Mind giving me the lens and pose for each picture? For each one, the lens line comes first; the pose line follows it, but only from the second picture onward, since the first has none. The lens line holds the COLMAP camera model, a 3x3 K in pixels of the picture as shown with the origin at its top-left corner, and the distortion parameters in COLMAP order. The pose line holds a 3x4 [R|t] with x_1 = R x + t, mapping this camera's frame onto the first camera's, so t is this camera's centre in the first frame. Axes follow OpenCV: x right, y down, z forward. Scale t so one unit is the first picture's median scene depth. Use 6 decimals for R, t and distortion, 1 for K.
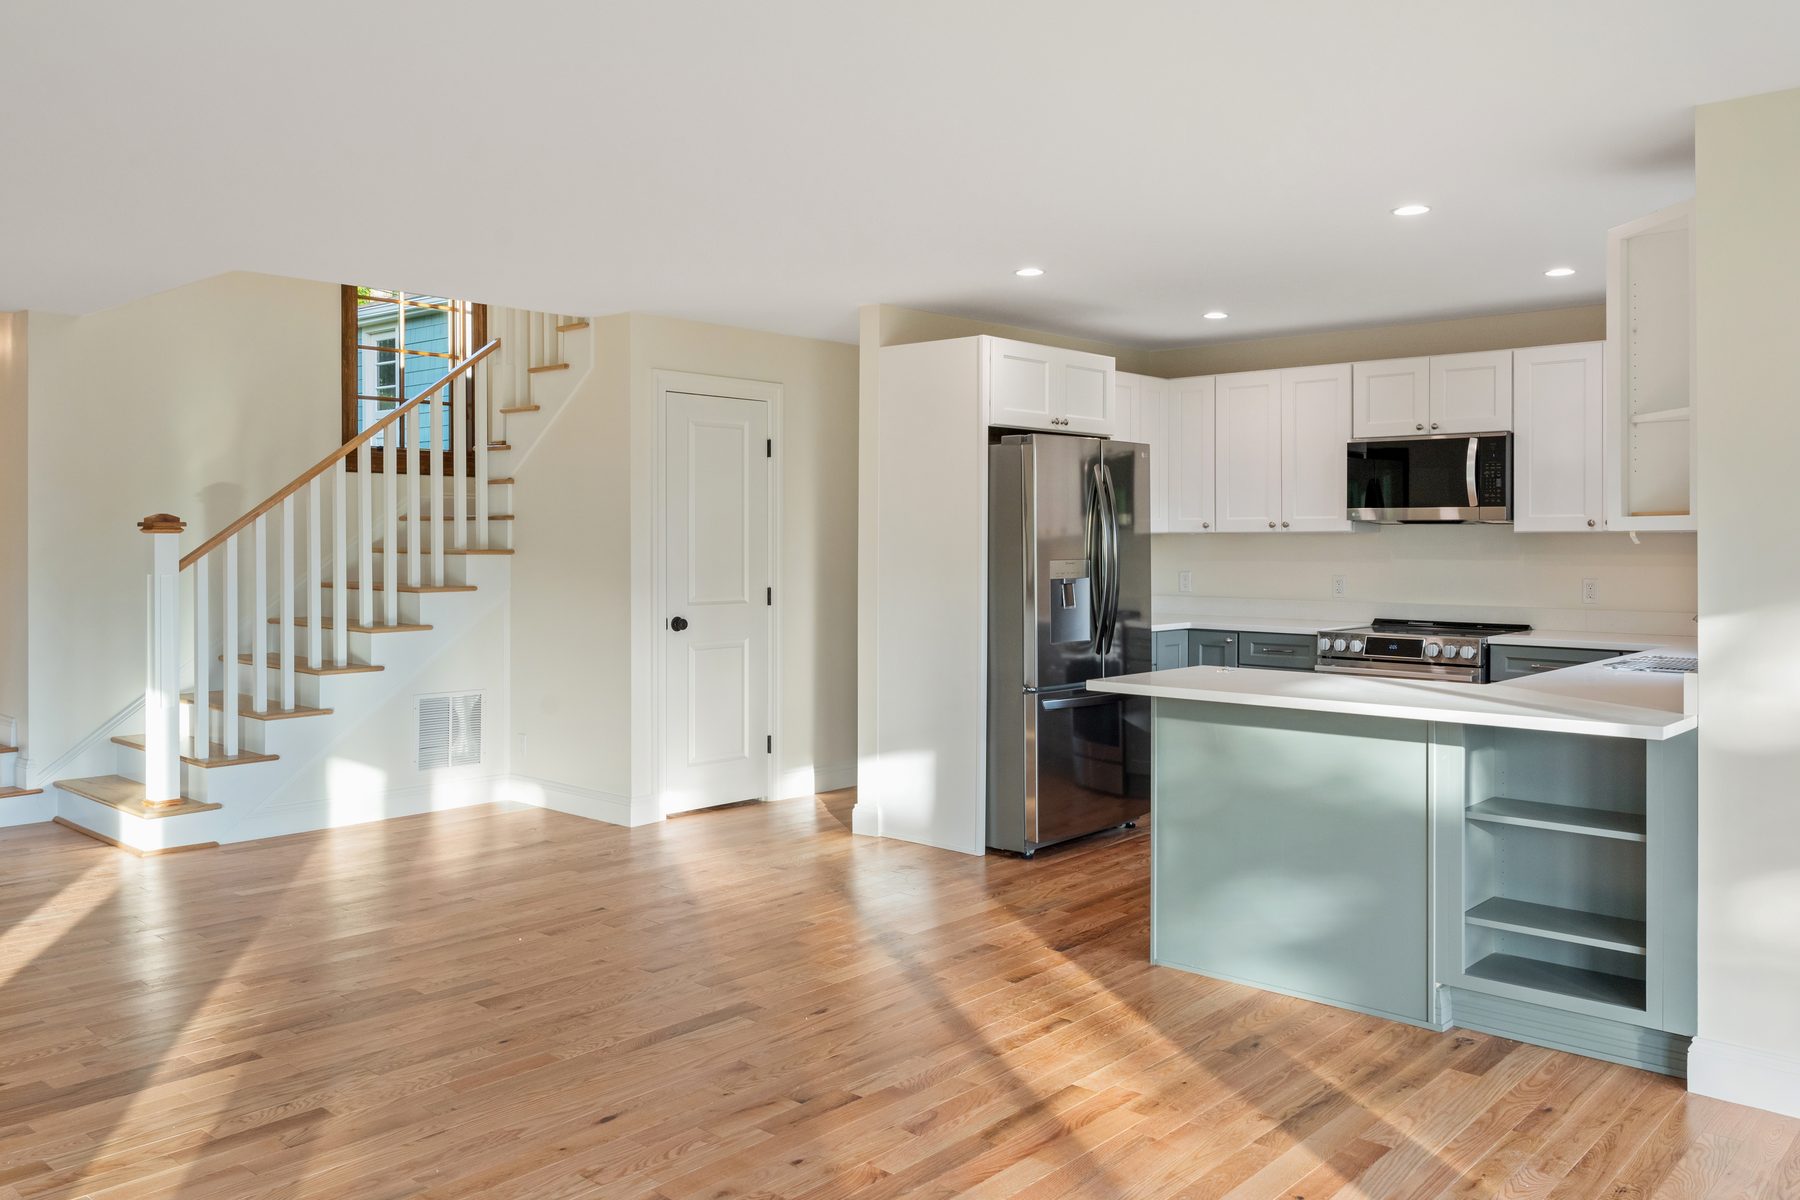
lens RADIAL K [[1484.8, 0, 947.4], [0, 1484.8, 559.5], [0, 0, 1]] dist [0.030137, -0.040575]
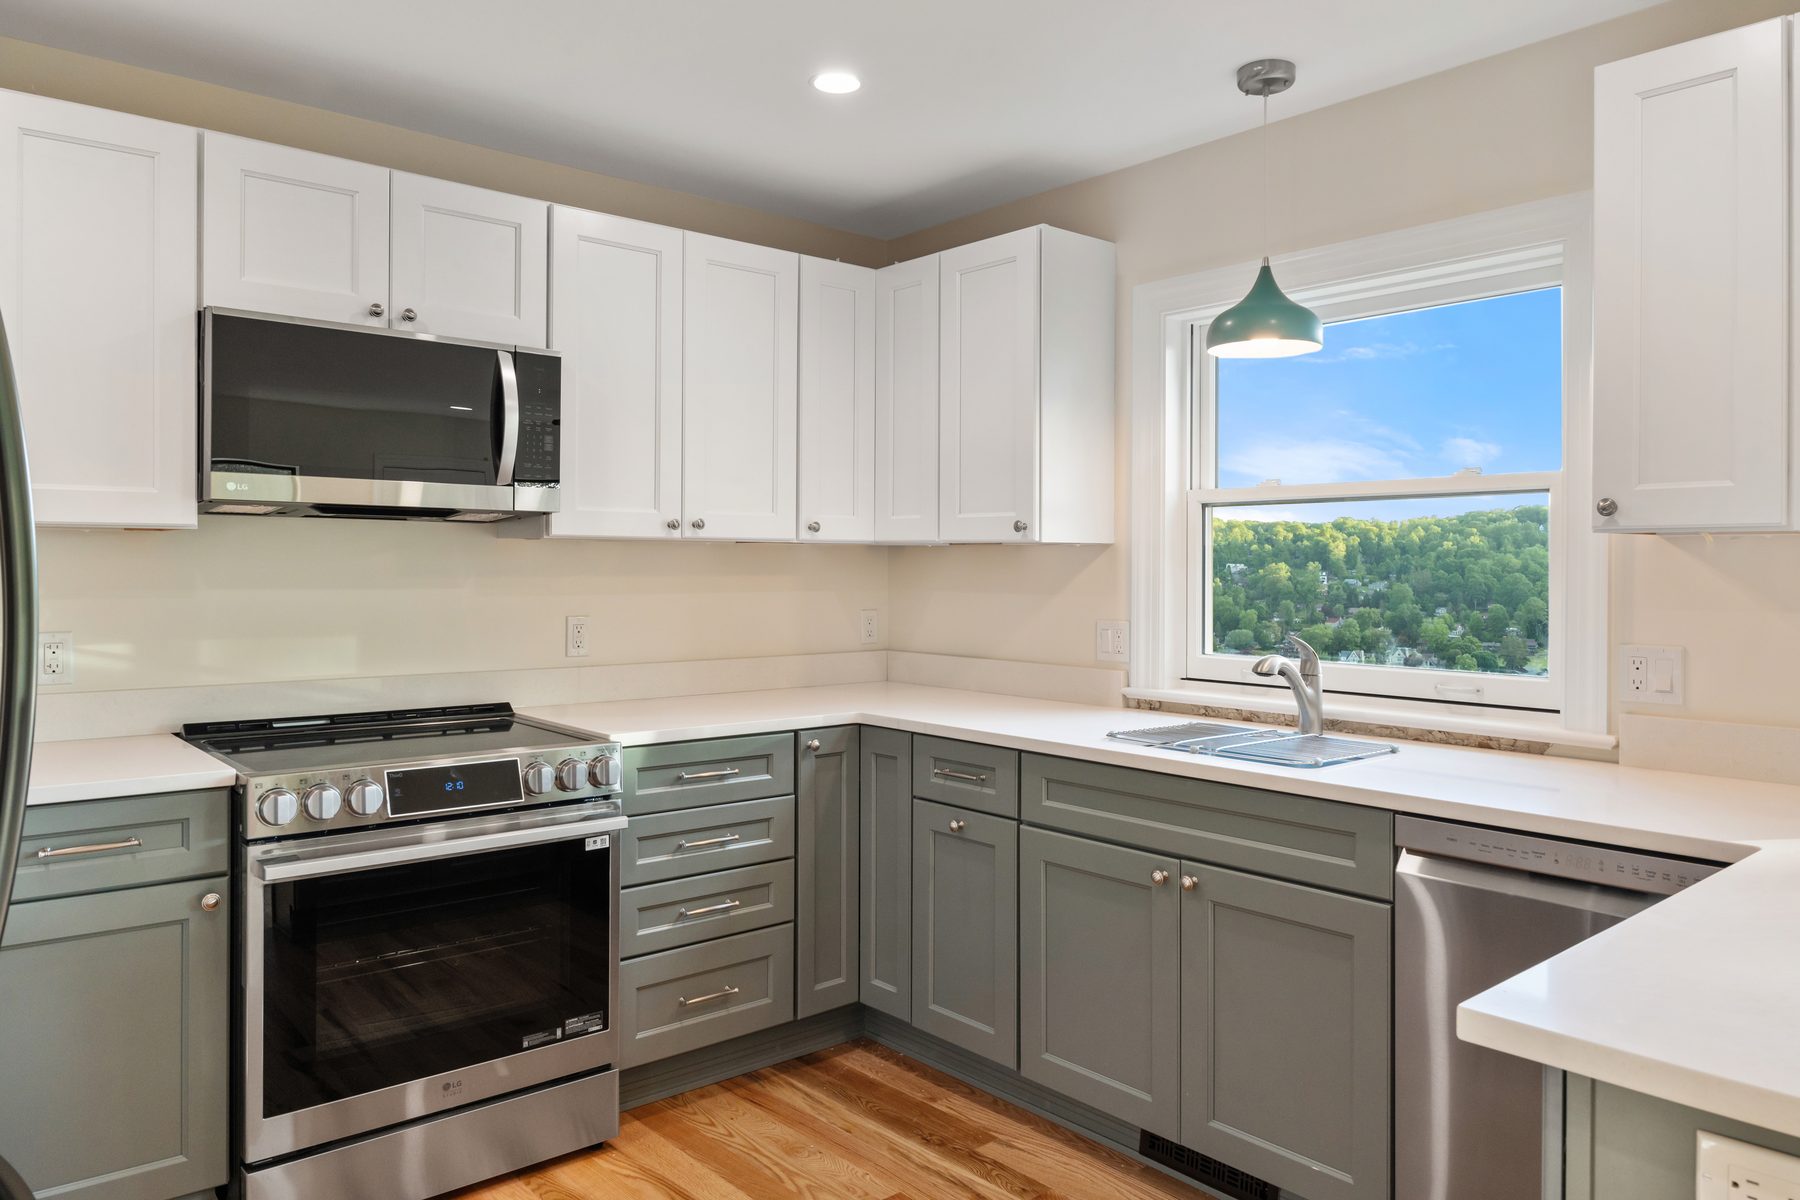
lens RADIAL K [[1214.5, 0, 912.5], [0, 1214.5, 578.4], [0, 0, 1]] dist [-0.002474, 0.001189]
pose [[0.151620, -0.010394, 0.988384, -0.042717], [0.009725, 0.999912, 0.009023, -0.005941], [-0.988391, 0.008244, 0.151707, 0.828375]]
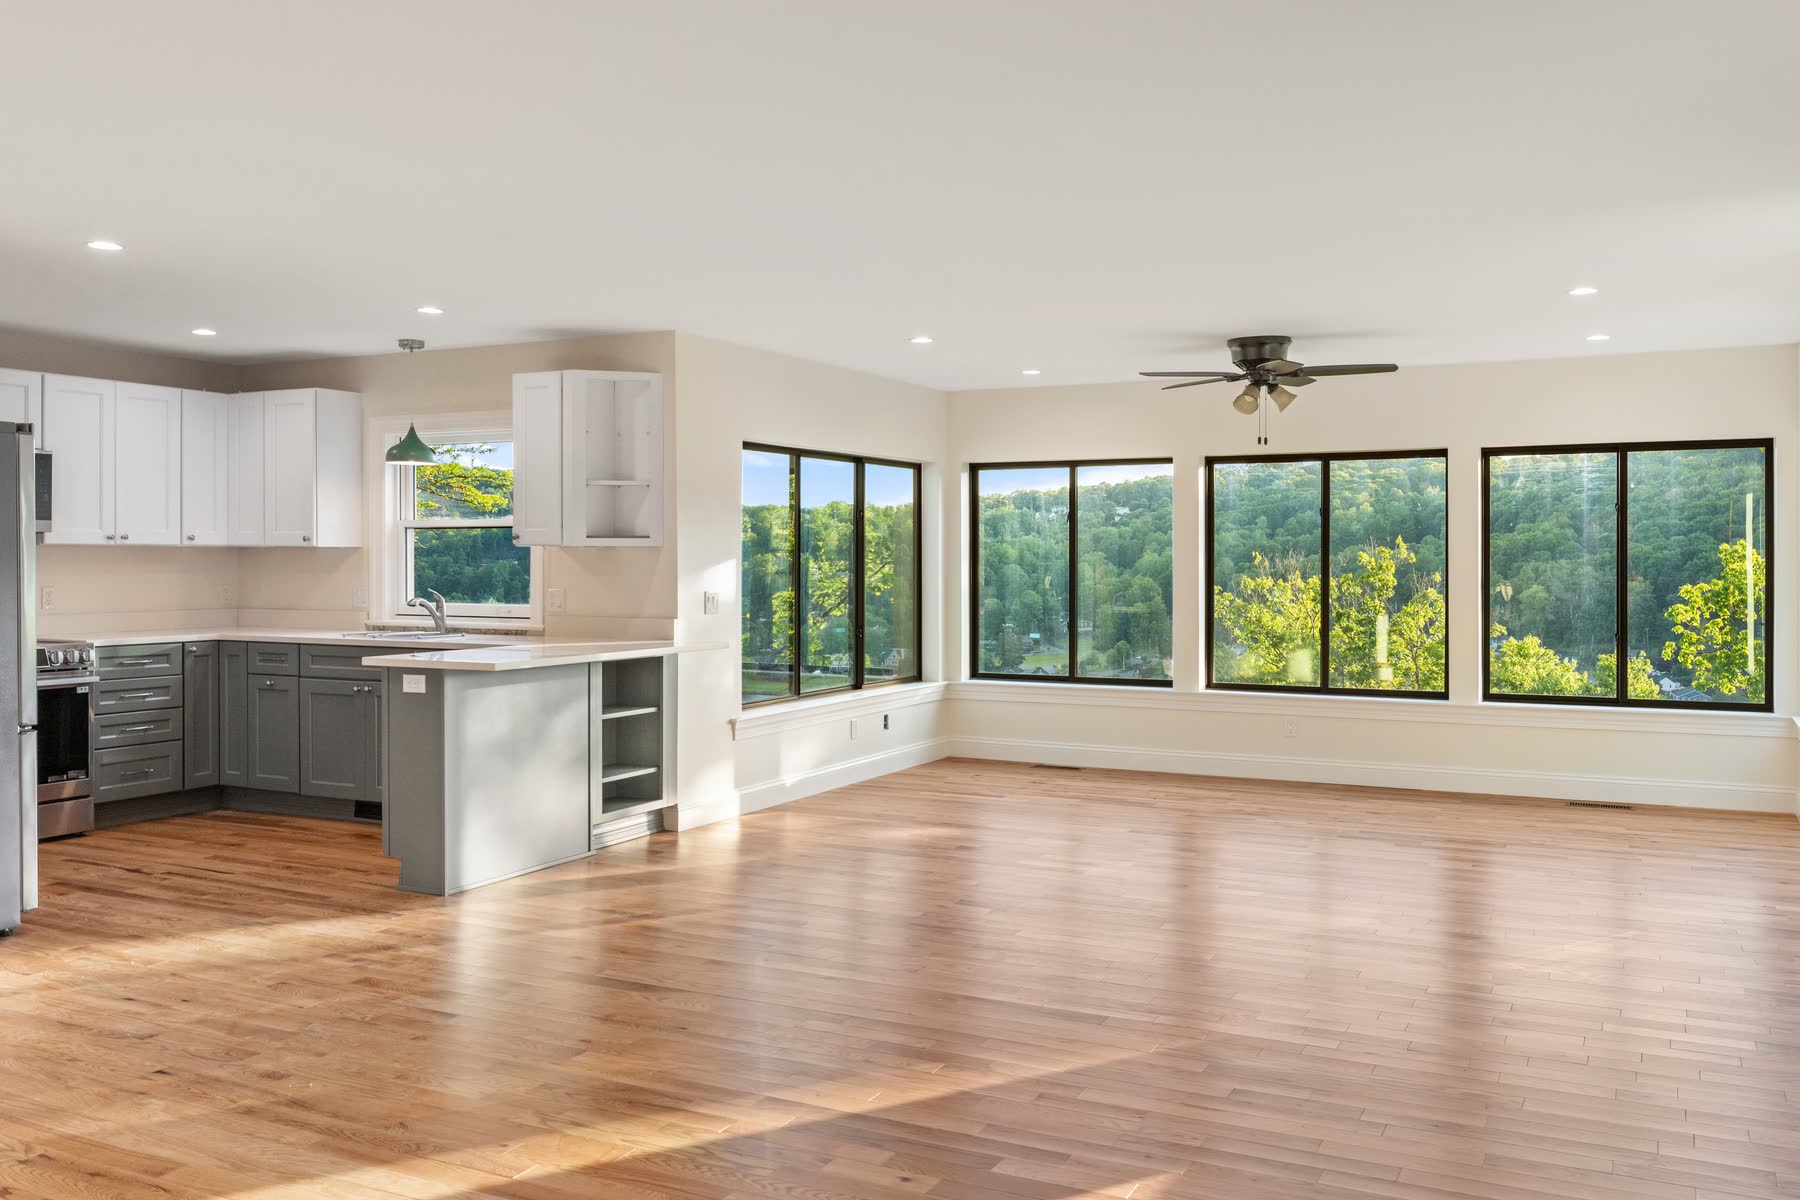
lens RADIAL K [[1484.8, 0, 888.7], [0, 1484.8, 583.0], [0, 0, 1]] dist [0.030137, -0.040575]
pose [[-0.212924, -0.017387, 0.976914, -0.828408], [0.011135, 0.999734, 0.020220, -0.005599], [-0.977005, 0.015183, -0.212674, 0.656467]]
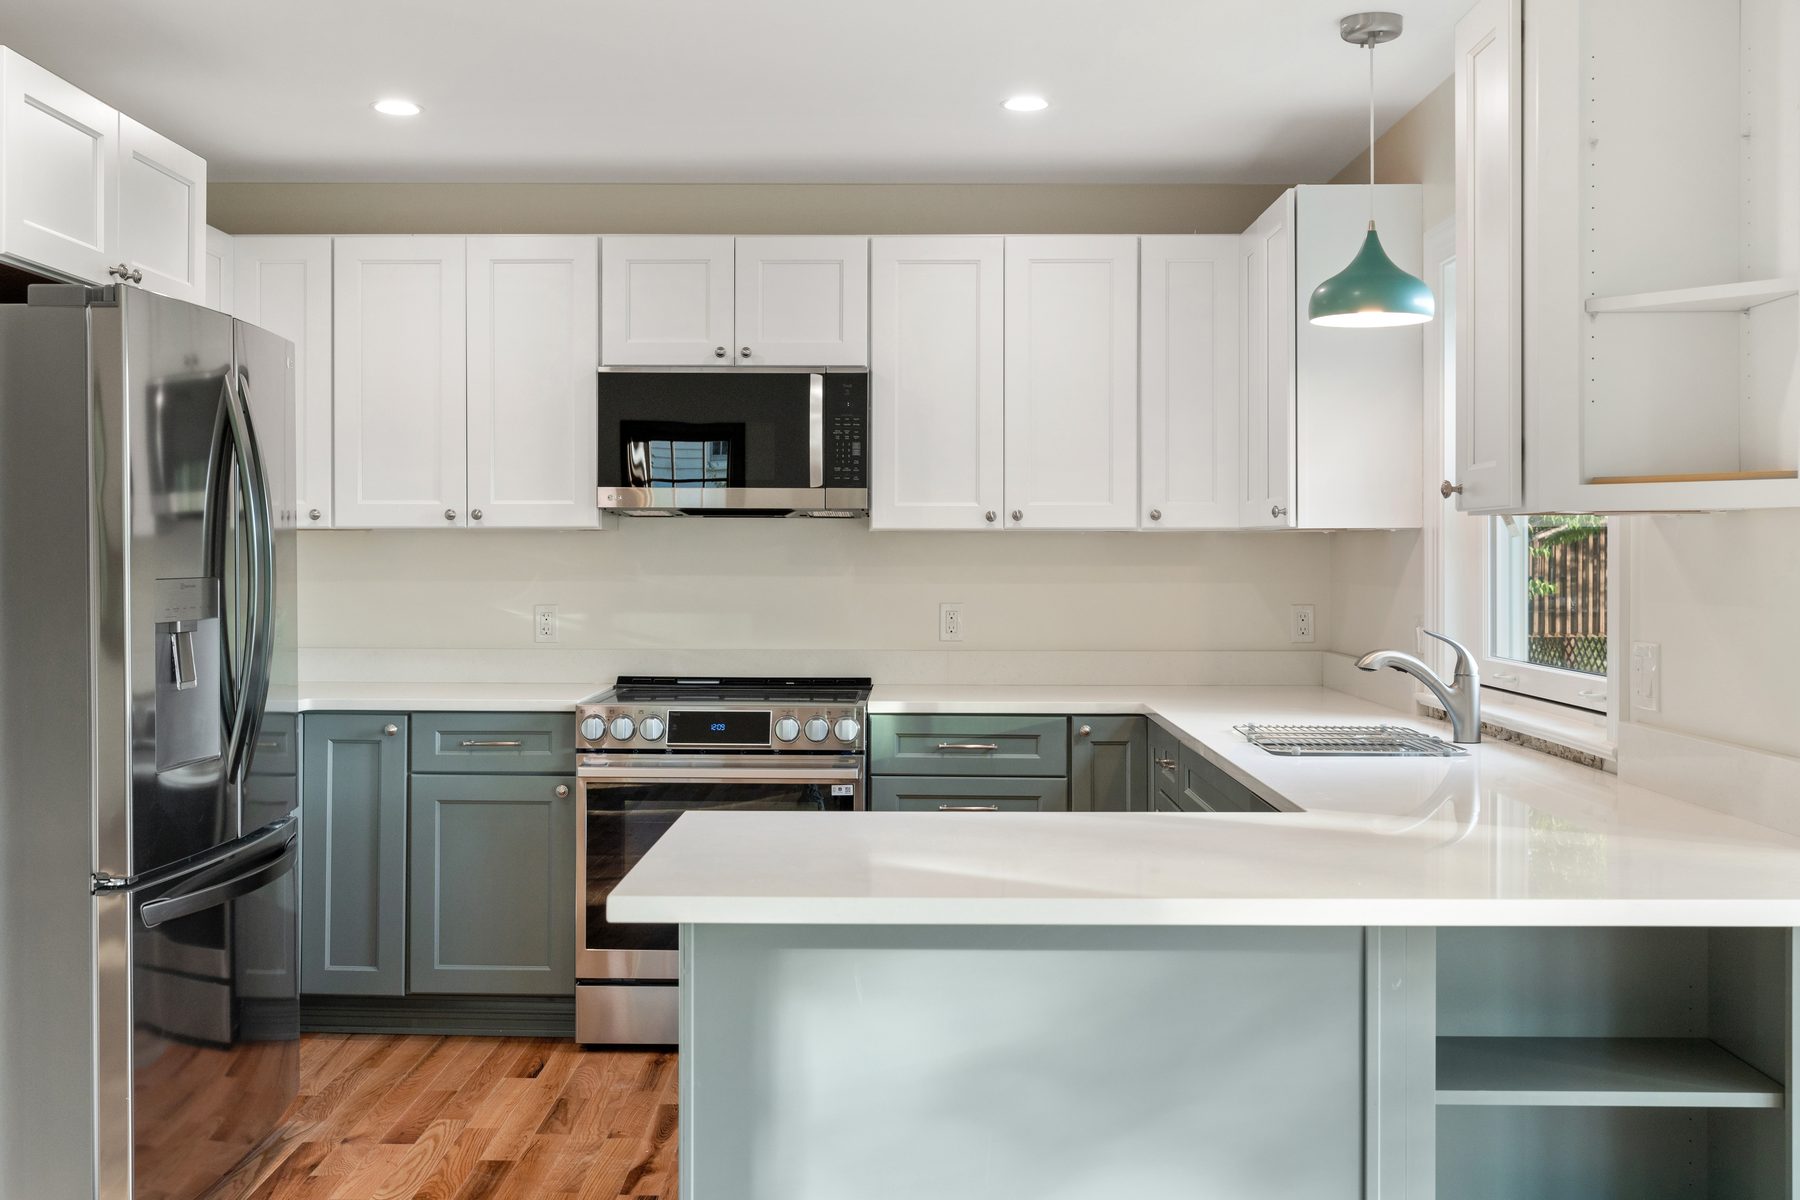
lens RADIAL K [[1818.7, 0, 913.1], [0, 1818.7, 570.6], [0, 0, 1]] dist [0.006638, 0.000000]
pose [[0.764241, -0.003838, 0.644919, -0.099458], [0.008109, 0.999960, -0.003660, 0.001577], [-0.644880, 0.008027, 0.764242, 0.423398]]
